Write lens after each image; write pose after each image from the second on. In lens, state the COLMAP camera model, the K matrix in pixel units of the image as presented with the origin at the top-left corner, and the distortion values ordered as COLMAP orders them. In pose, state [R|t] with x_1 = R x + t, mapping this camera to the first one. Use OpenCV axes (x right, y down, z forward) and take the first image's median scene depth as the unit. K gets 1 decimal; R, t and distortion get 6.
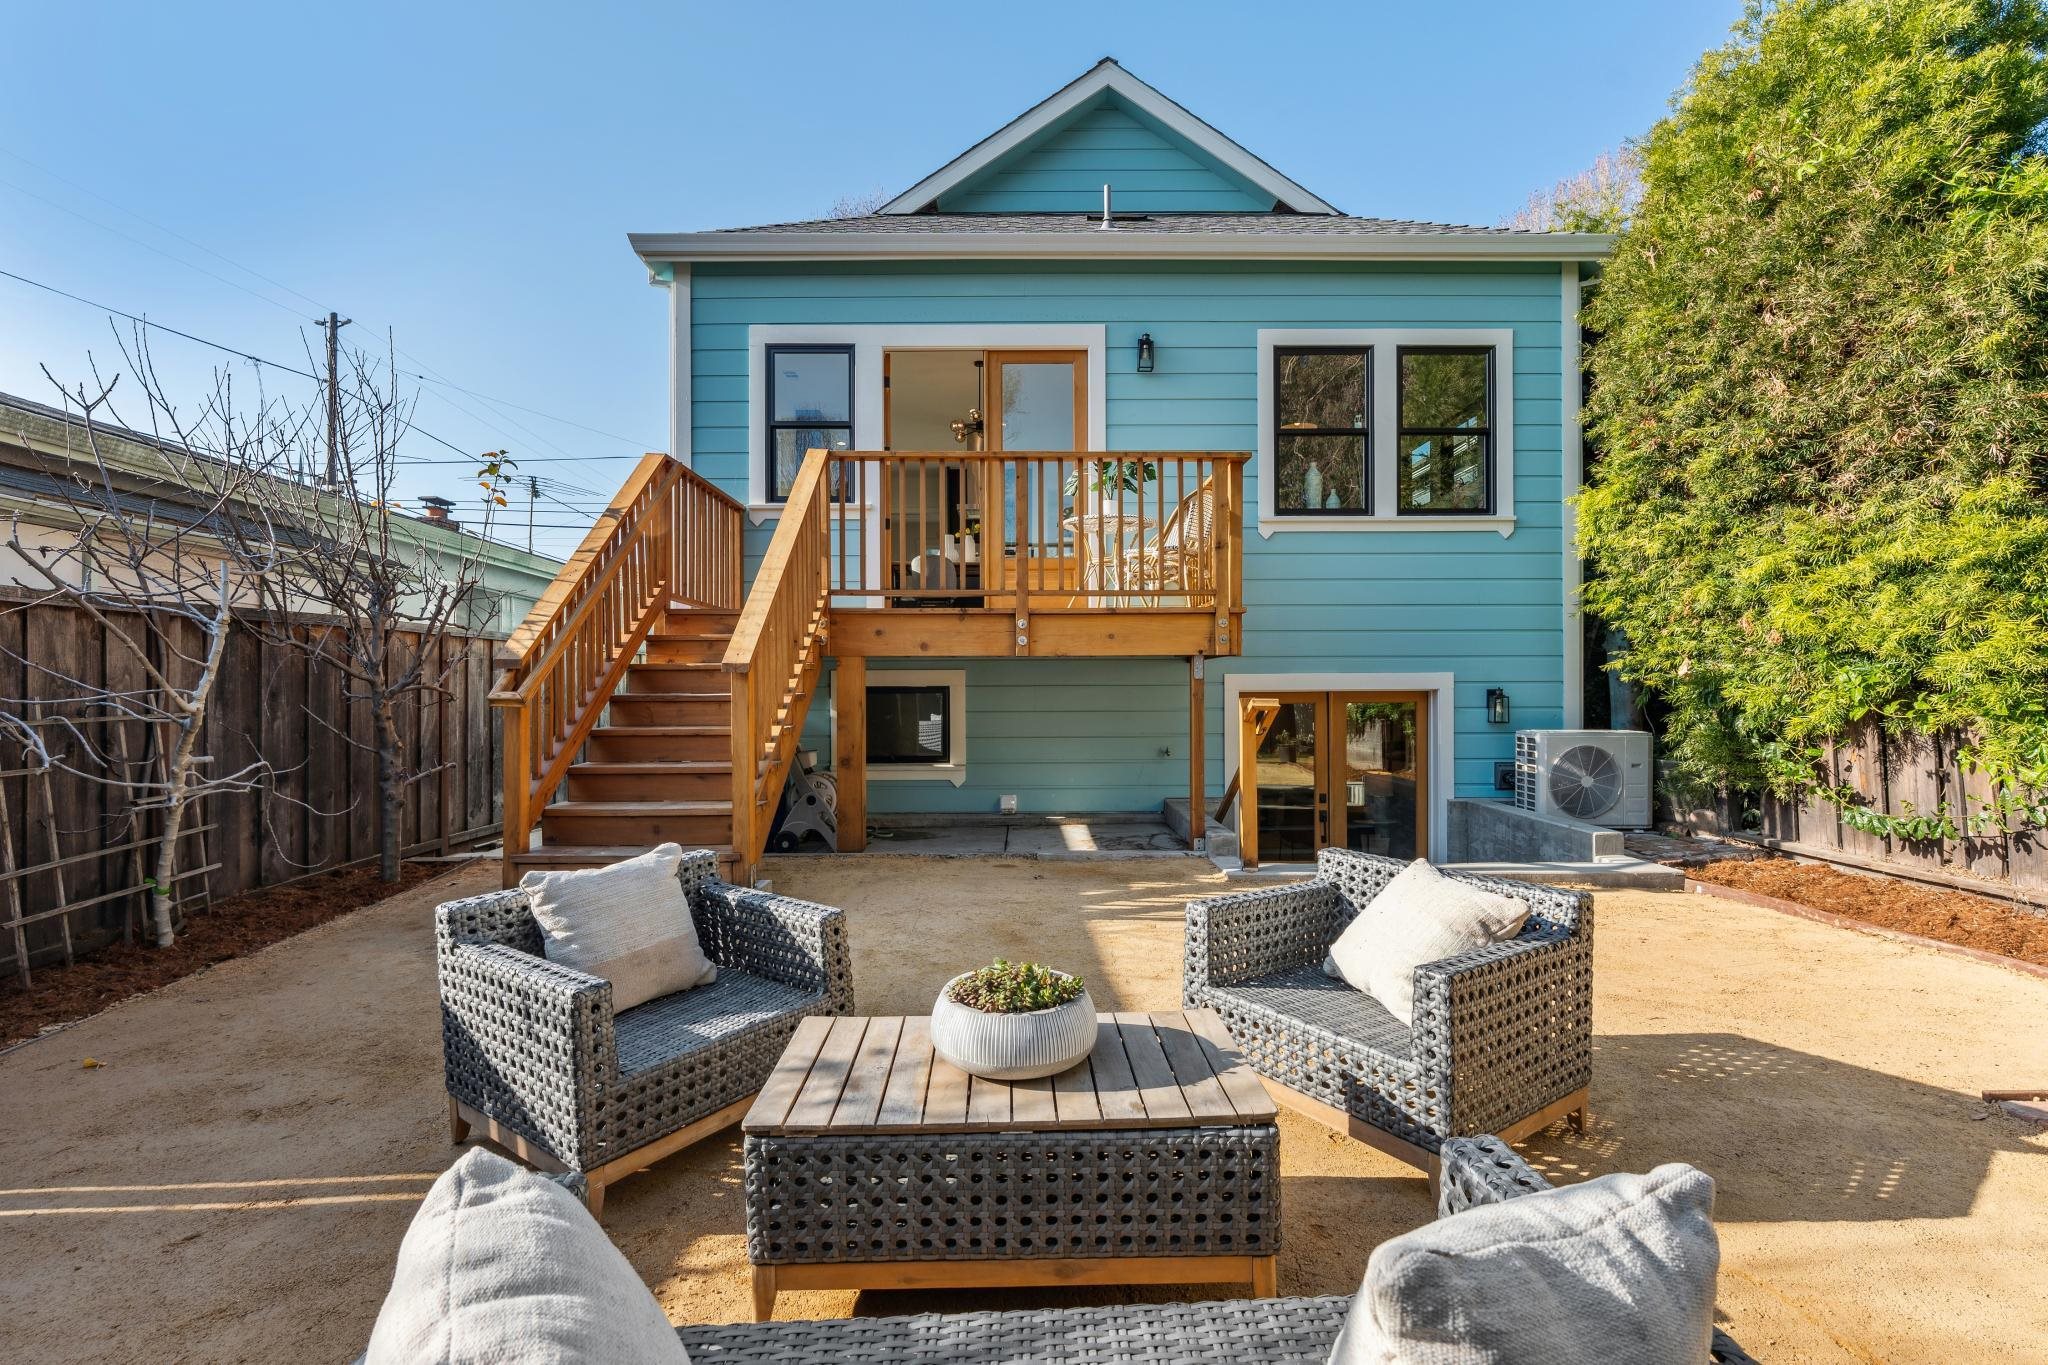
lens RADIAL K [[898.6, 0, 1025.3], [0, 898.6, 688.1], [0, 0, 1]] dist [0.001007, -0.000309]
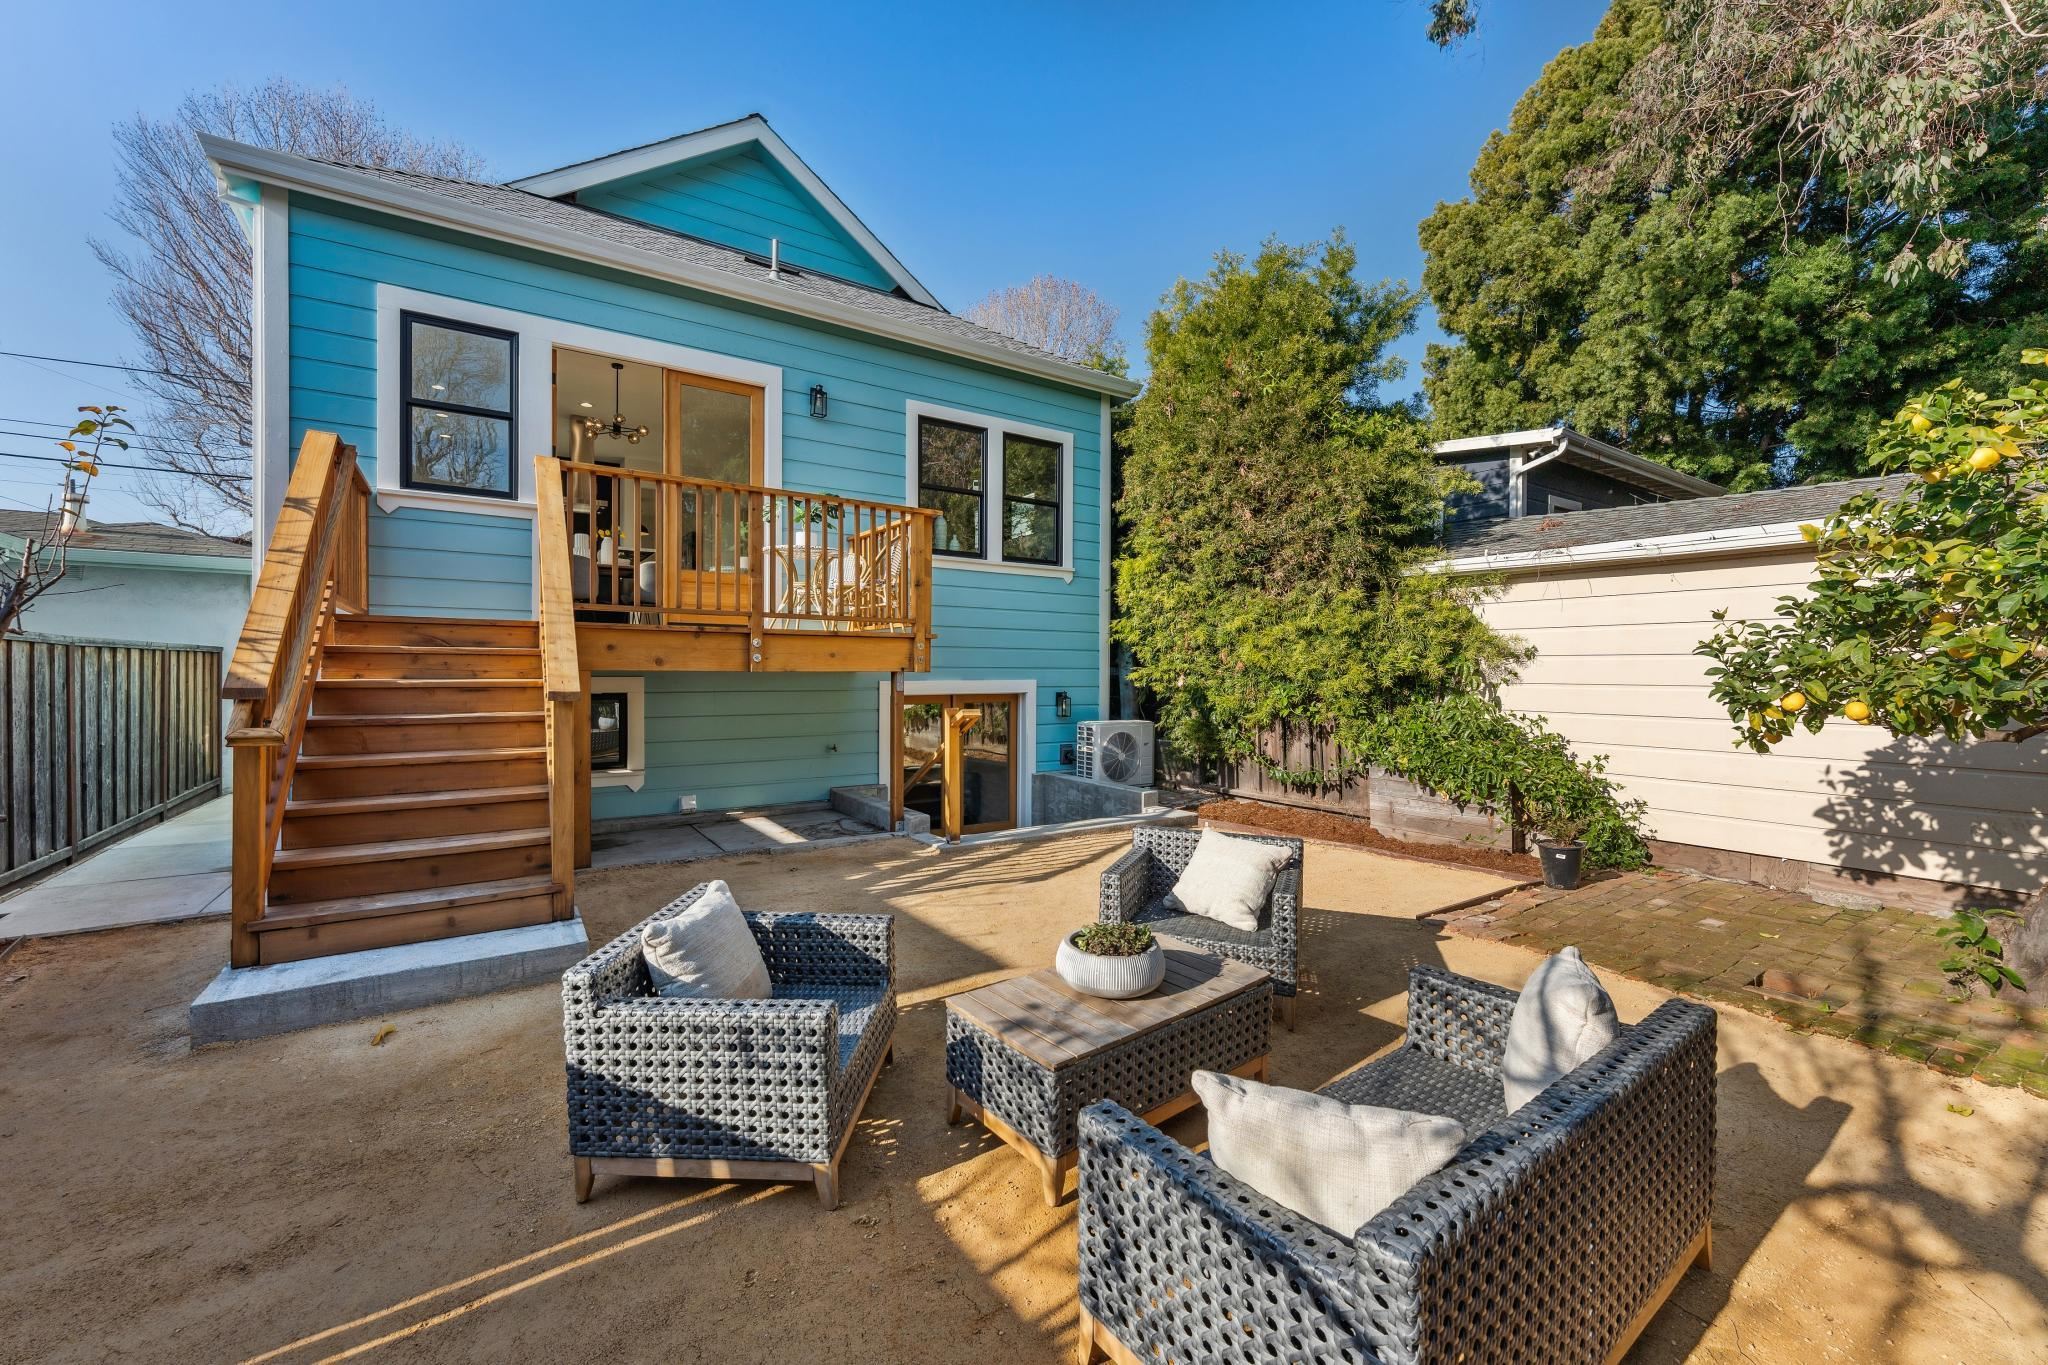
lens RADIAL K [[808.7, 0, 1023.6], [0, 808.7, 680.8], [0, 0, 1]] dist [-0.001512, 0.000379]
pose [[0.835301, 0.001018, 0.549791, -0.273549], [-0.007914, 0.999917, 0.010172, -0.037114], [-0.549735, -0.012848, 0.835240, -0.011854]]
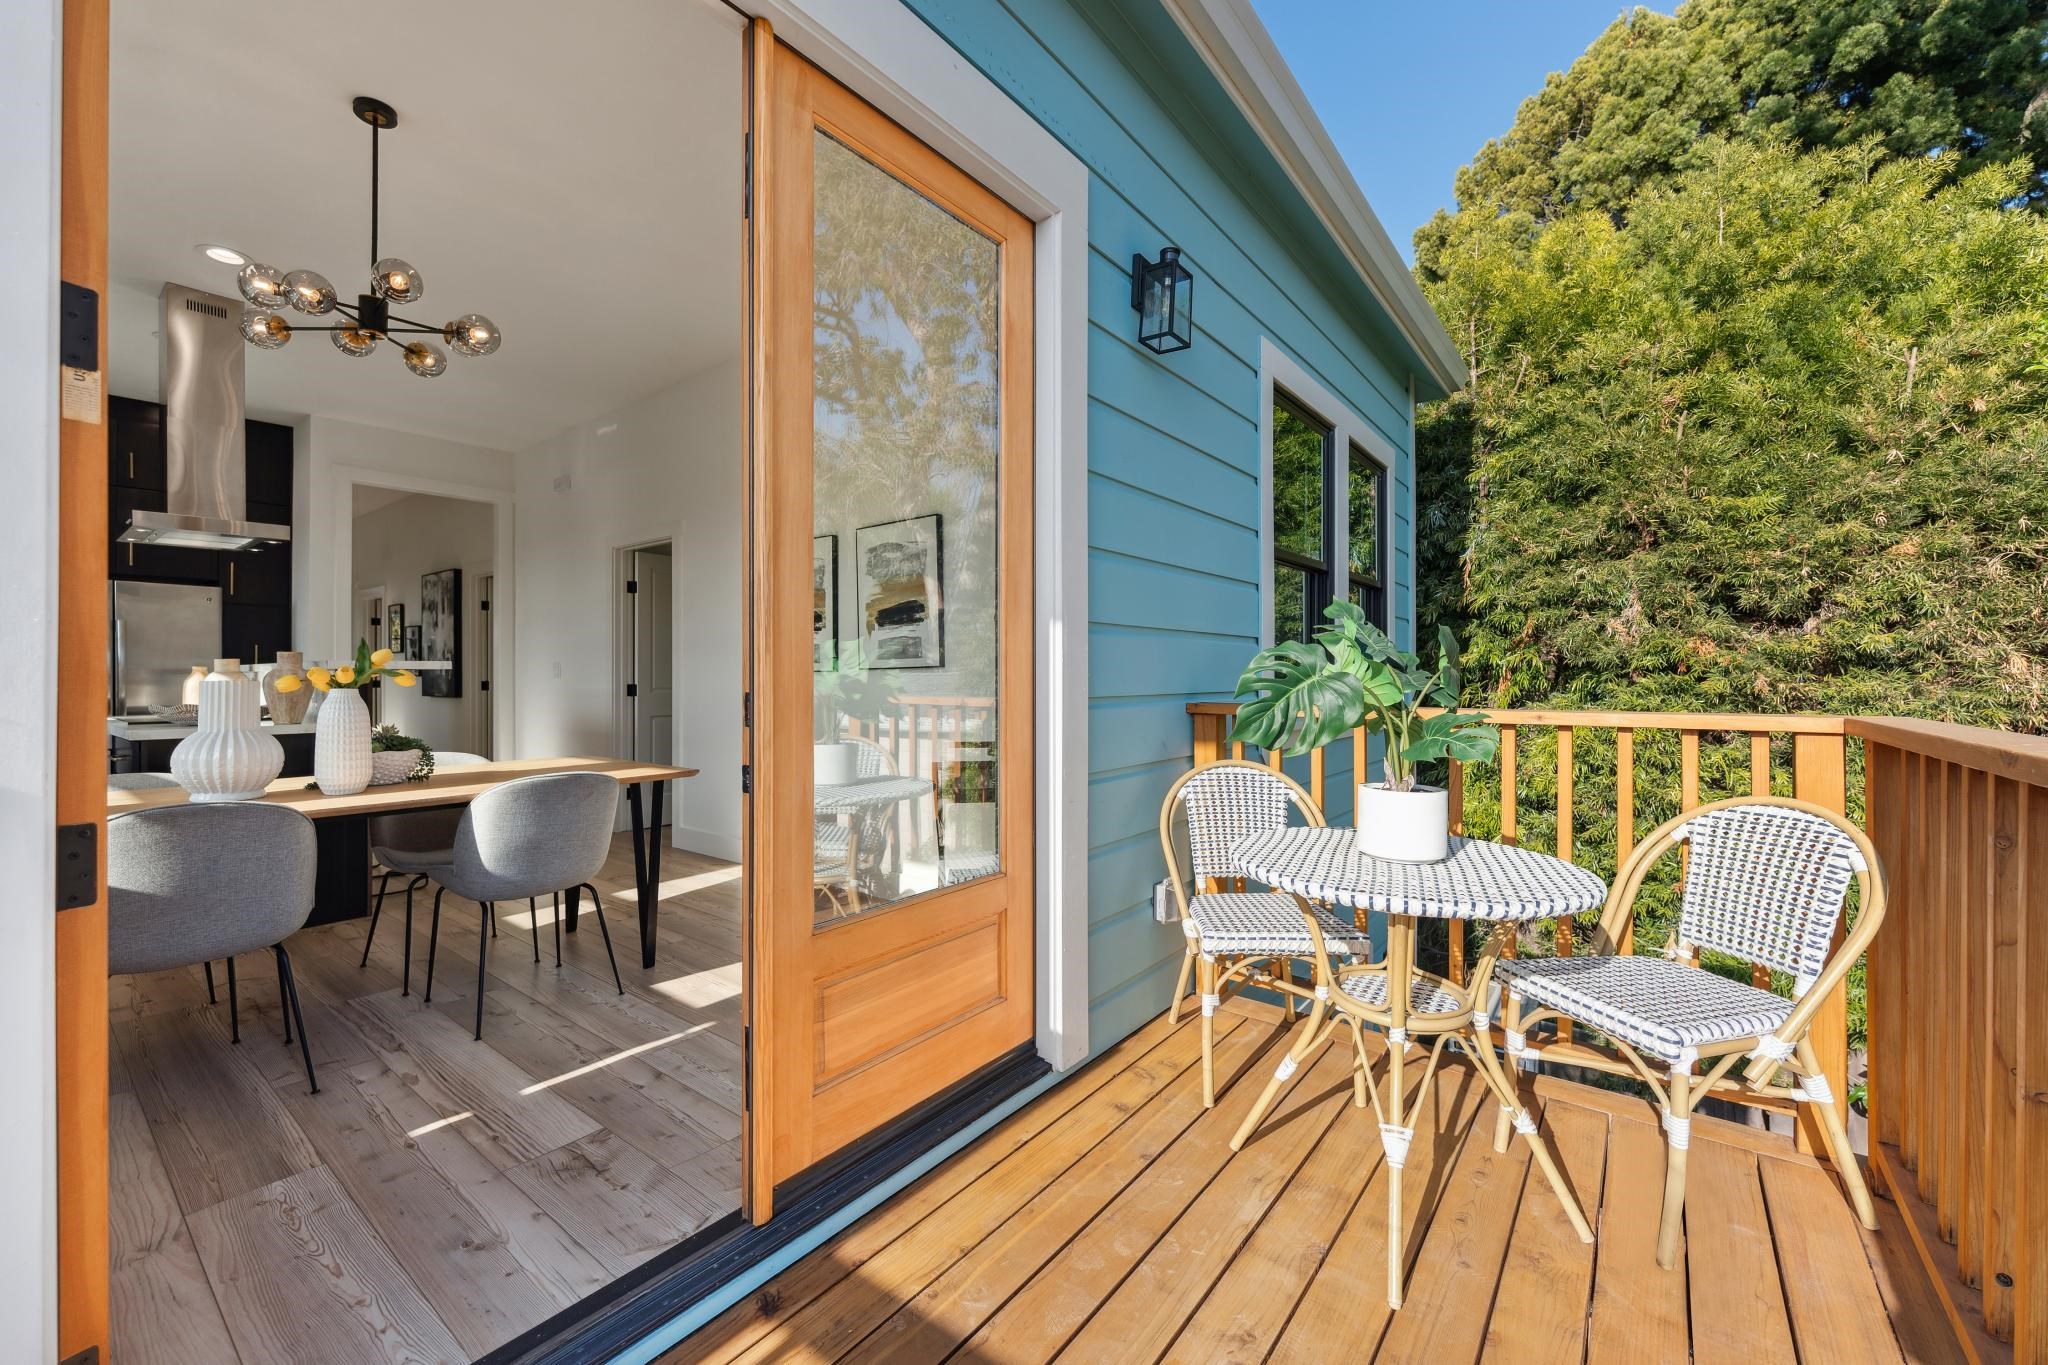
lens RADIAL K [[834.0, 0, 1019.7], [0, 834.0, 674.2], [0, 0, 1]] dist [0.001771, -0.001869]
pose [[0.625650, 0.005201, 0.780087, -0.216421], [-0.005557, 0.999982, -0.002210, -0.279987], [-0.780084, -0.002953, 0.625667, 1.060764]]
